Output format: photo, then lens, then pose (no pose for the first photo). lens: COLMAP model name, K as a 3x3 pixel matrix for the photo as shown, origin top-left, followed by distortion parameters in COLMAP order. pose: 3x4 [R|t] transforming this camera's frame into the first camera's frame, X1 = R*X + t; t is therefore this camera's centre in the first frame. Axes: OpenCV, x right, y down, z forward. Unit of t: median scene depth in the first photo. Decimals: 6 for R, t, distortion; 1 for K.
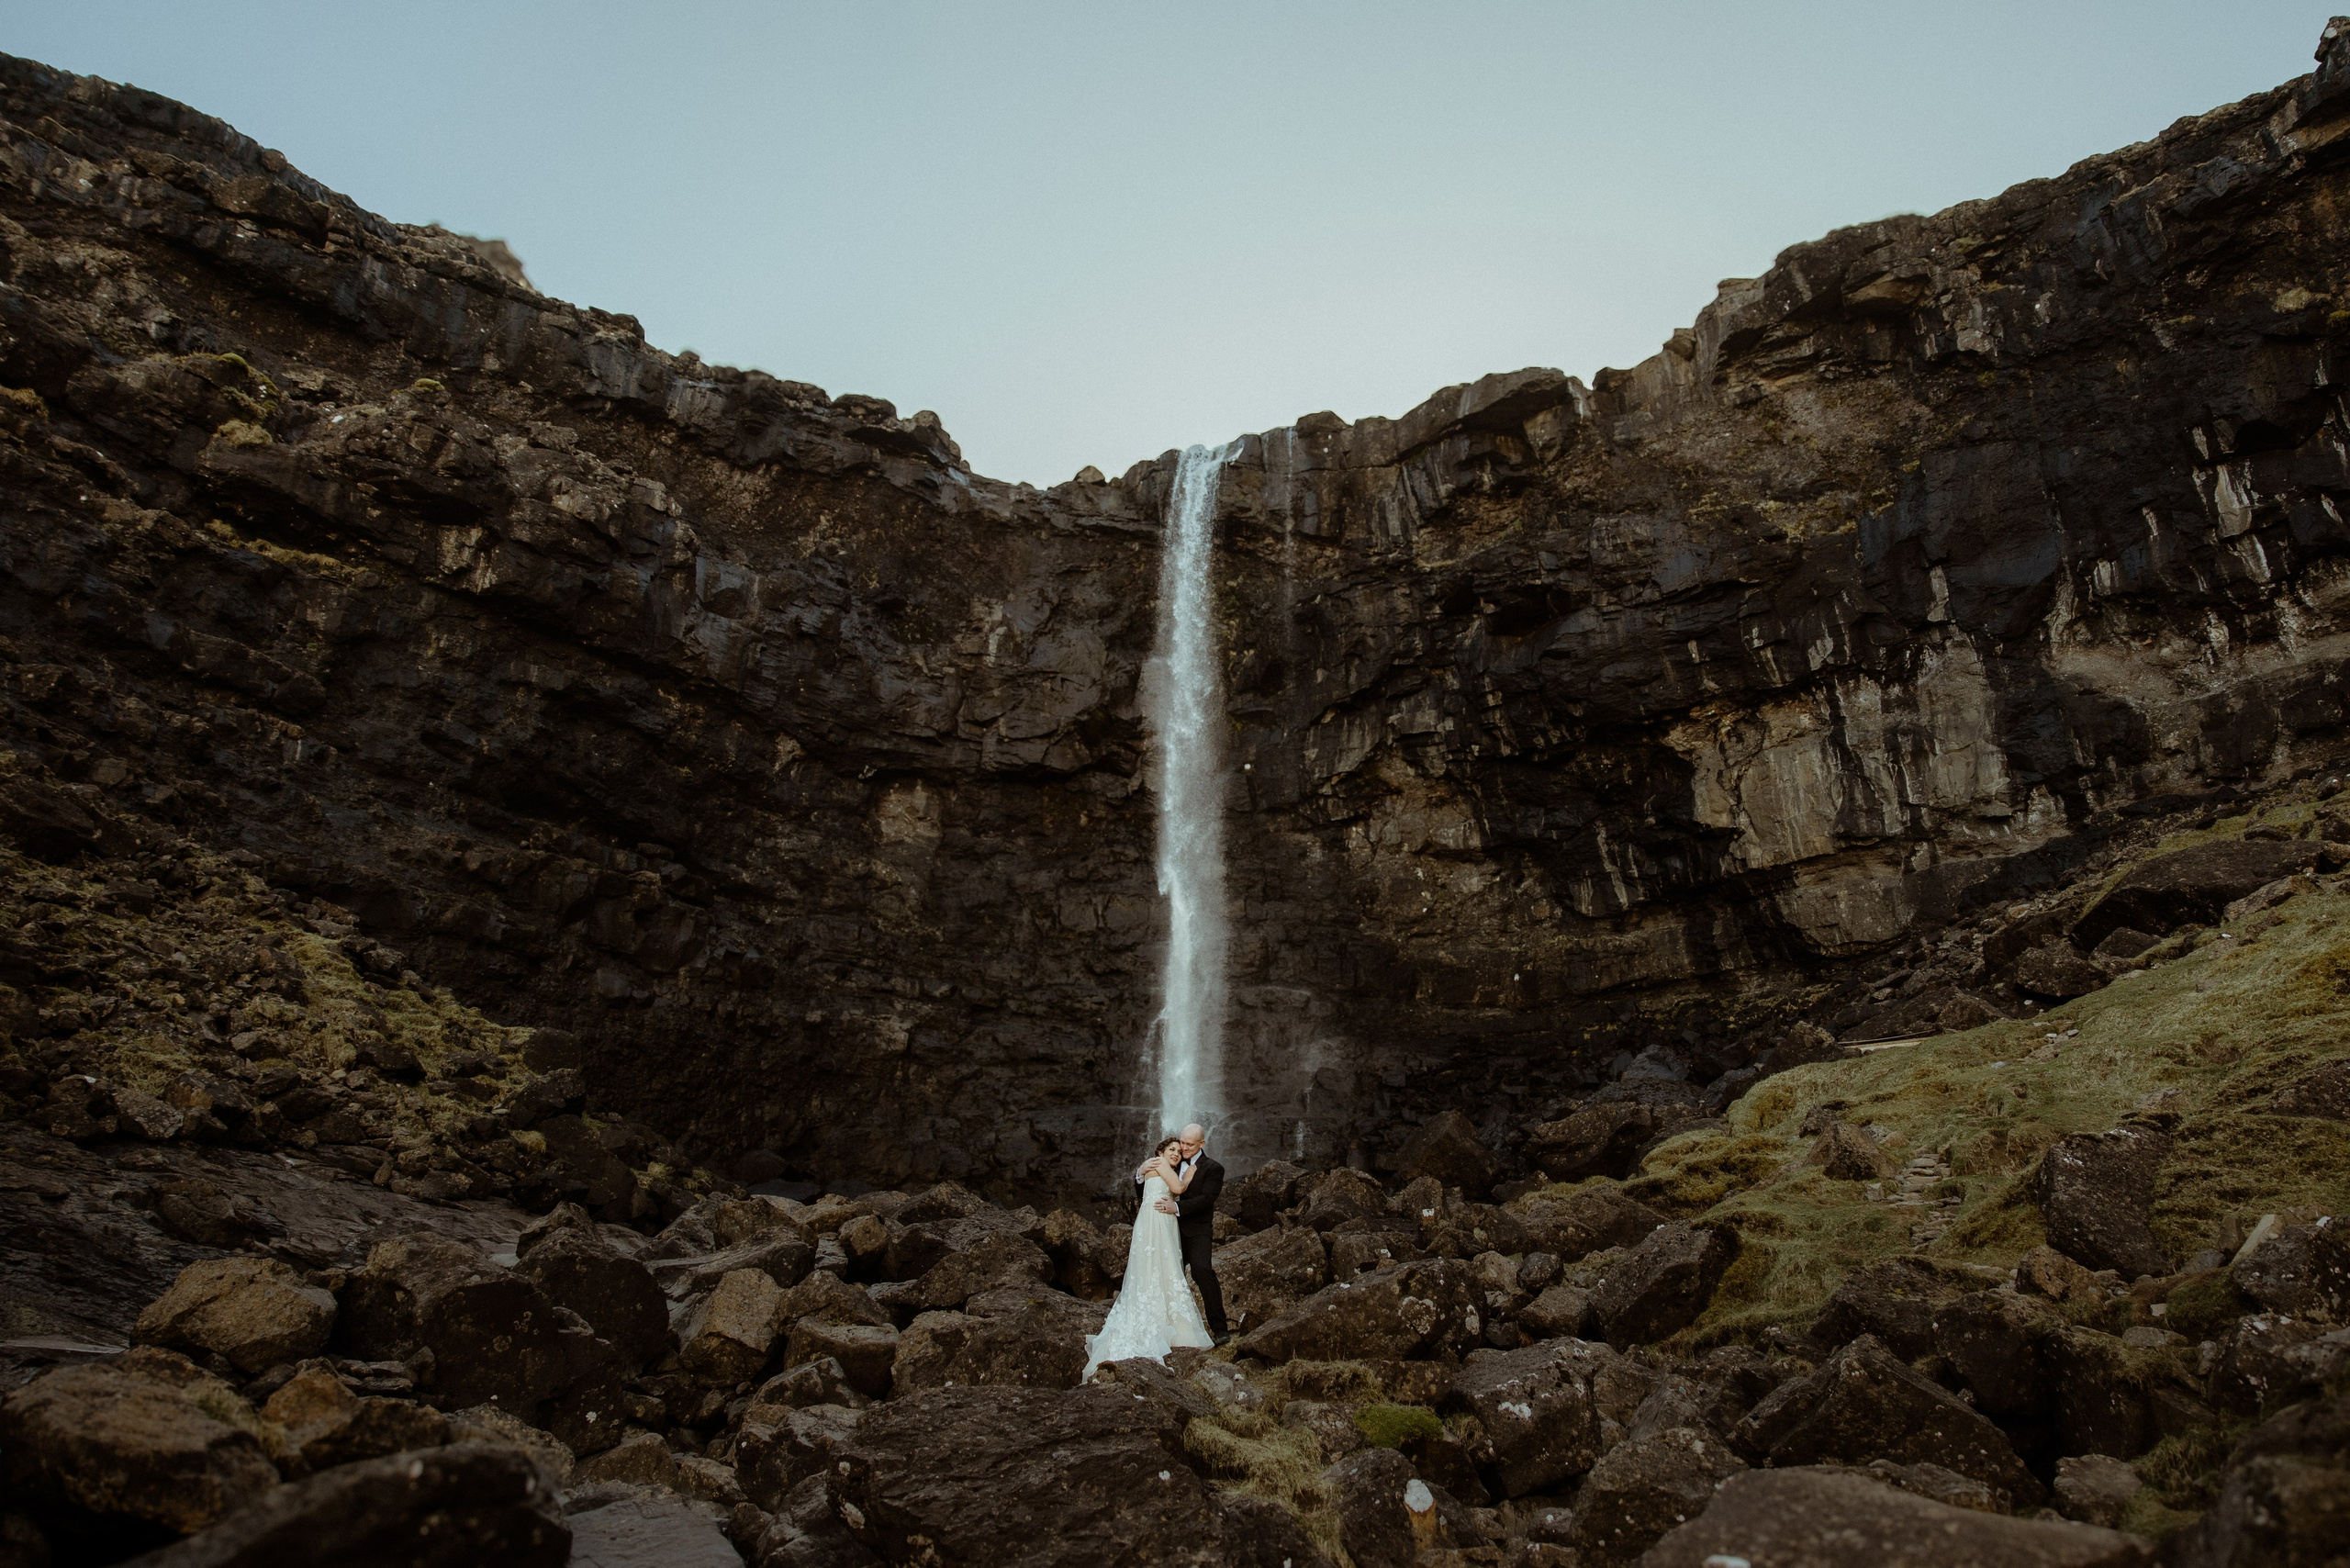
lens RADIAL K [[1767.7, 0, 1233.1], [0, 1767.7, 761.8], [0, 0, 1]] dist [-0.000983, 0.005058]
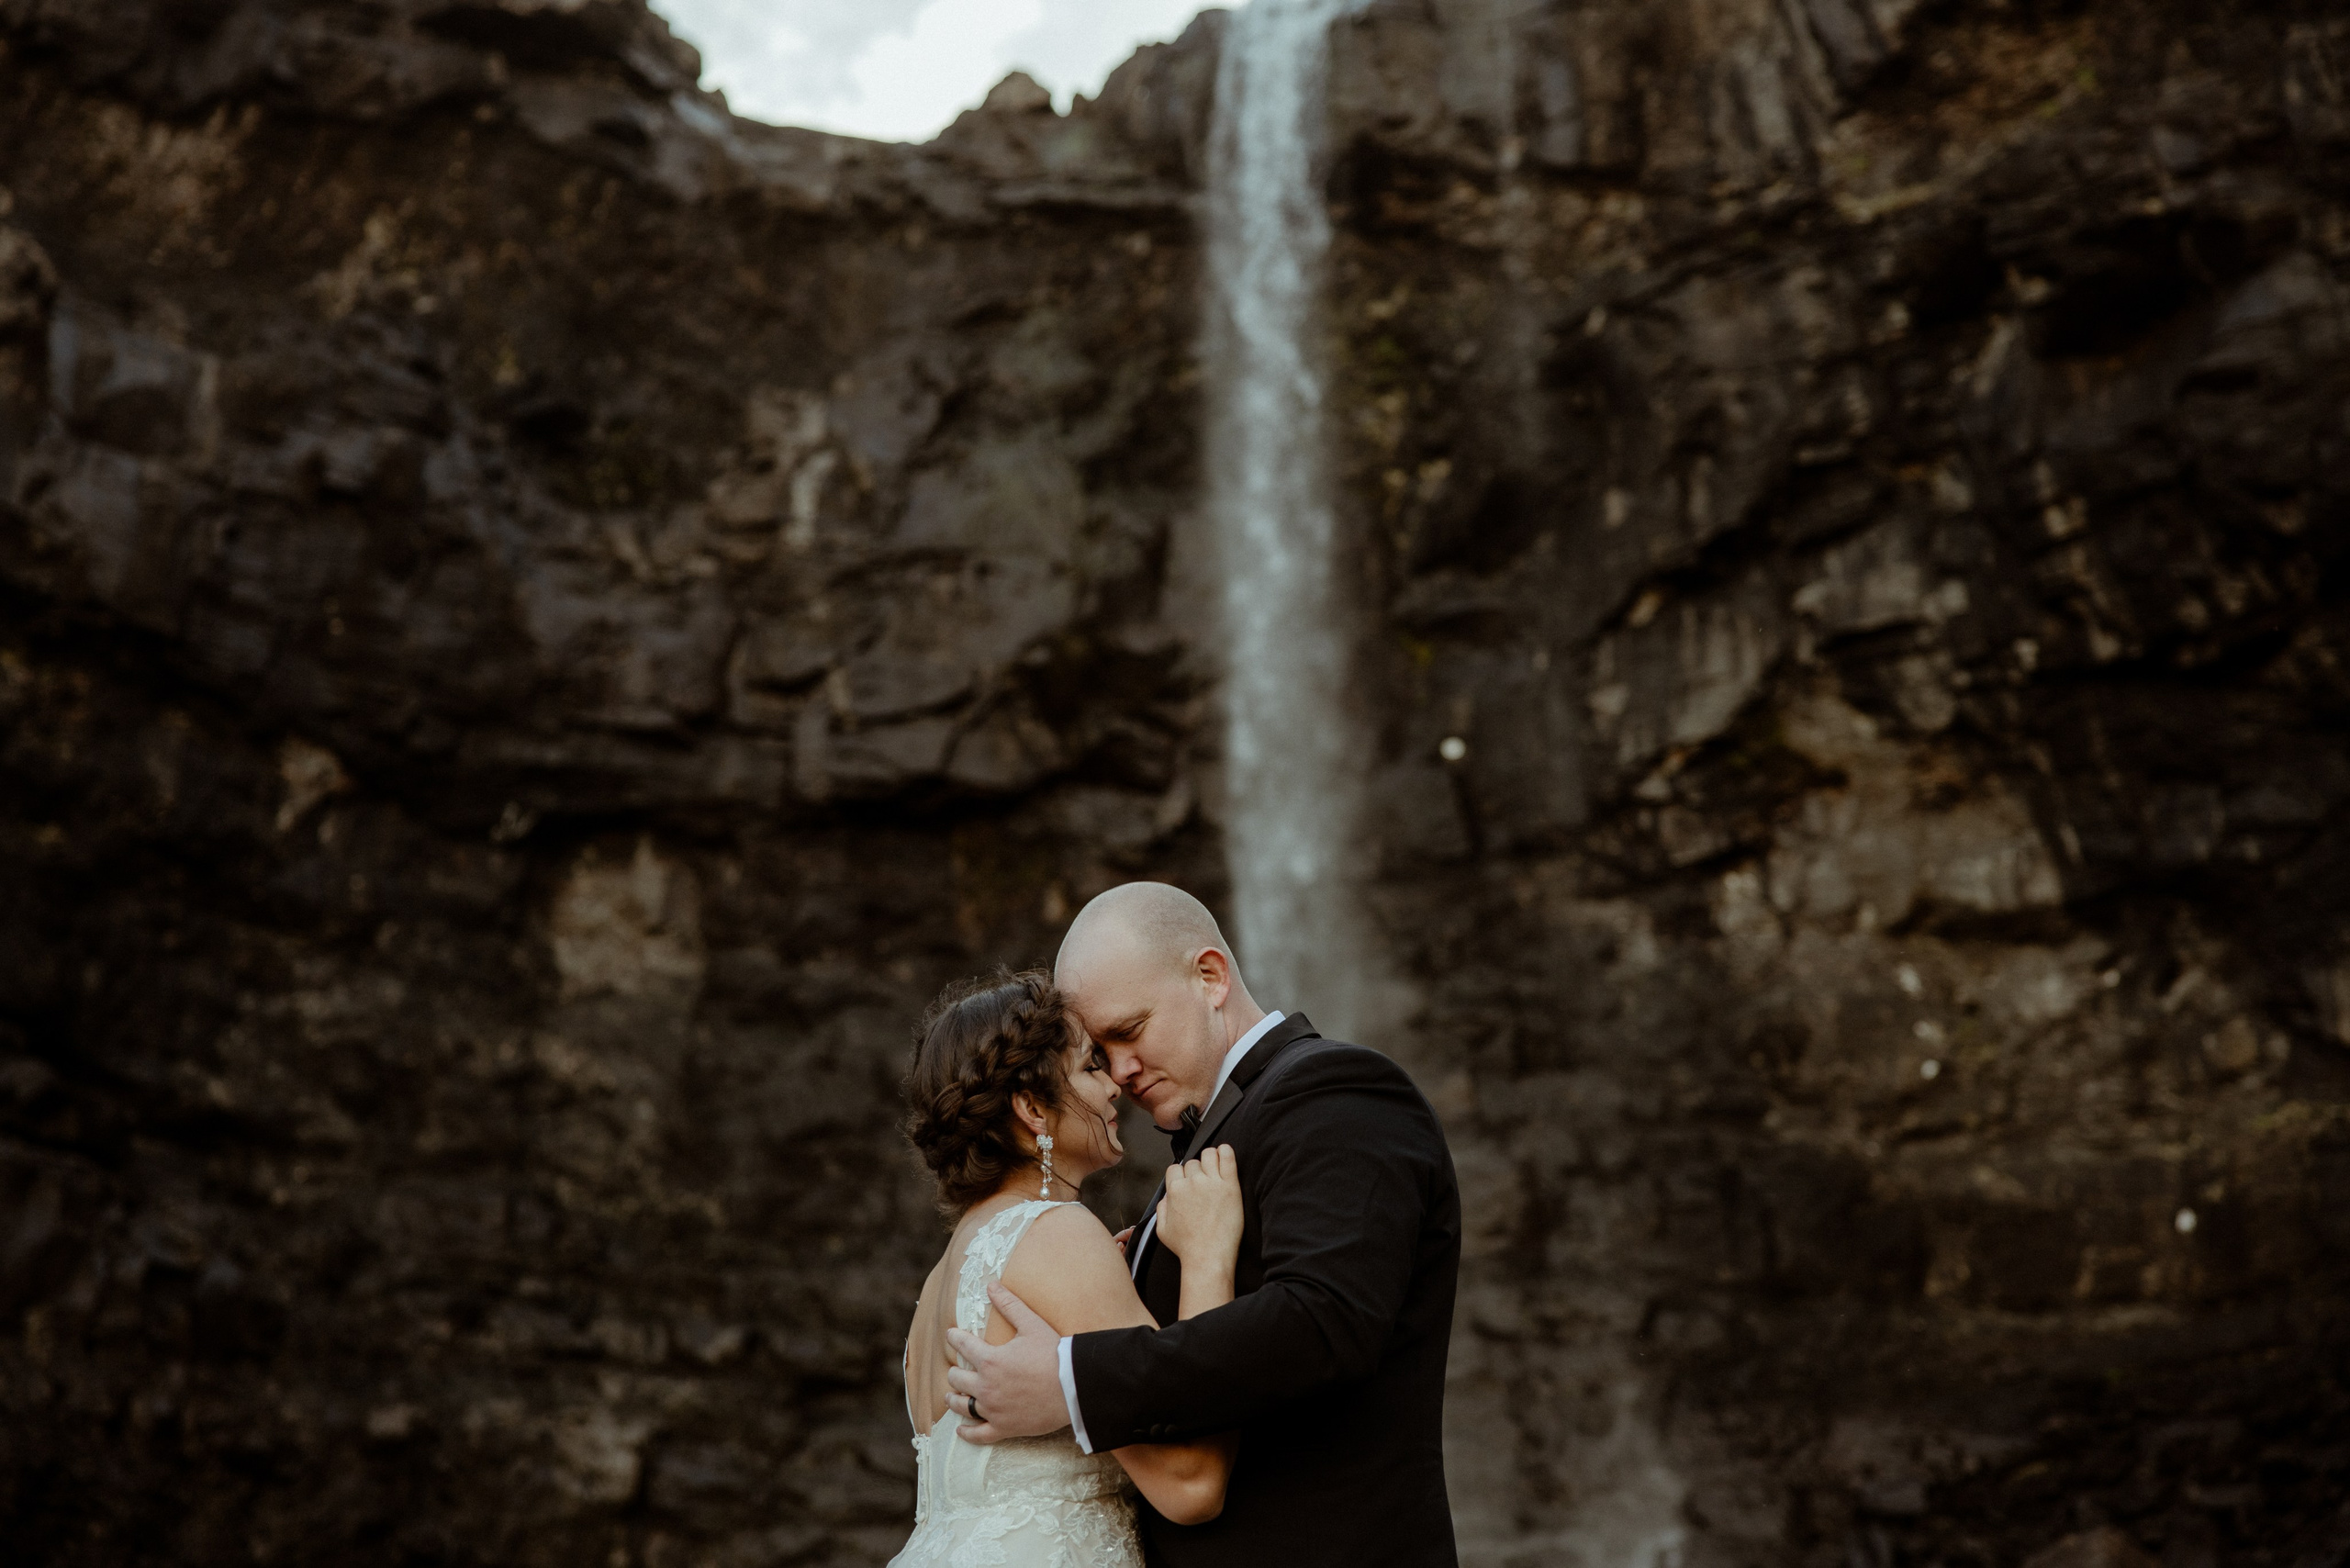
lens RADIAL K [[3751.5, 0, 1155.7], [0, 3751.5, 780.8], [0, 0, 1]] dist [0.041179, -0.039652]
pose [[0.994248, -0.077159, -0.074274, 0.004330], [0.073824, 0.996179, -0.046655, 0.049229], [0.077590, 0.040904, 0.996146, 0.160363]]
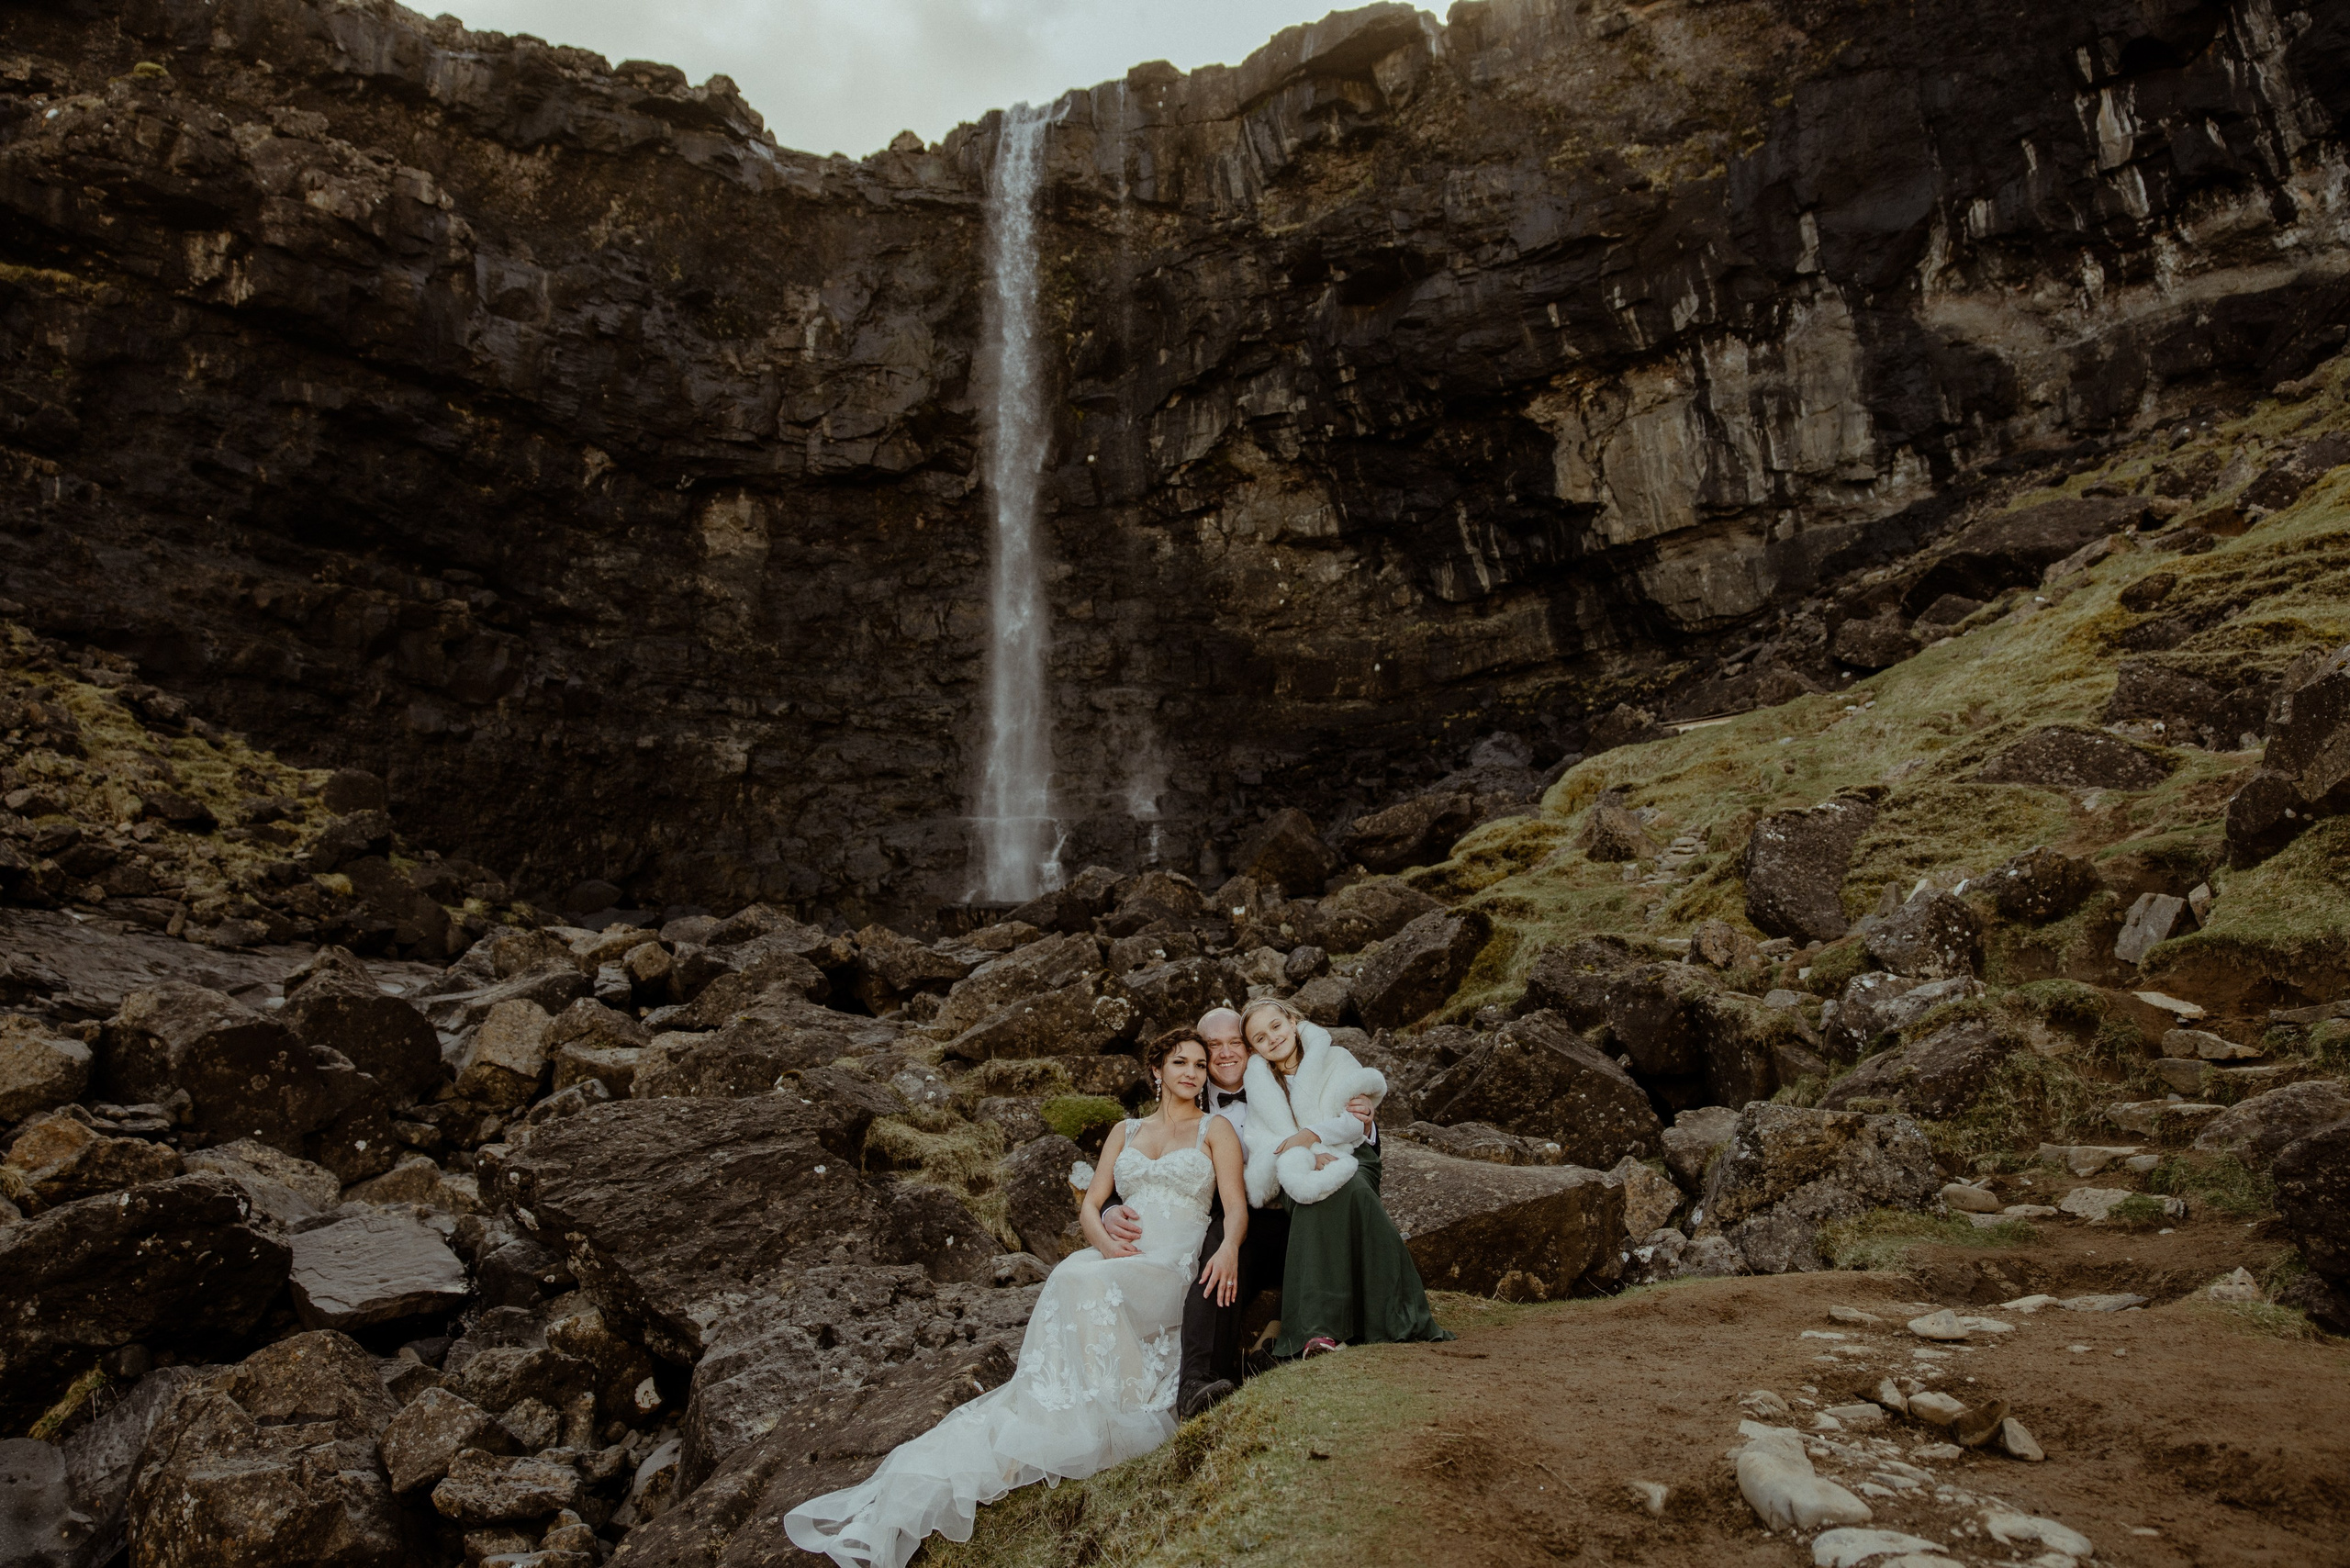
lens RADIAL K [[1867.5, 0, 1183.2], [0, 1867.5, 783.4], [0, 0, 1]] dist [-0.016229, 0.027015]
pose [[0.998617, -0.046917, 0.023732, 0.028008], [0.041913, 0.982875, 0.179442, -0.003757], [-0.031744, -0.178199, 0.983482, -0.014067]]
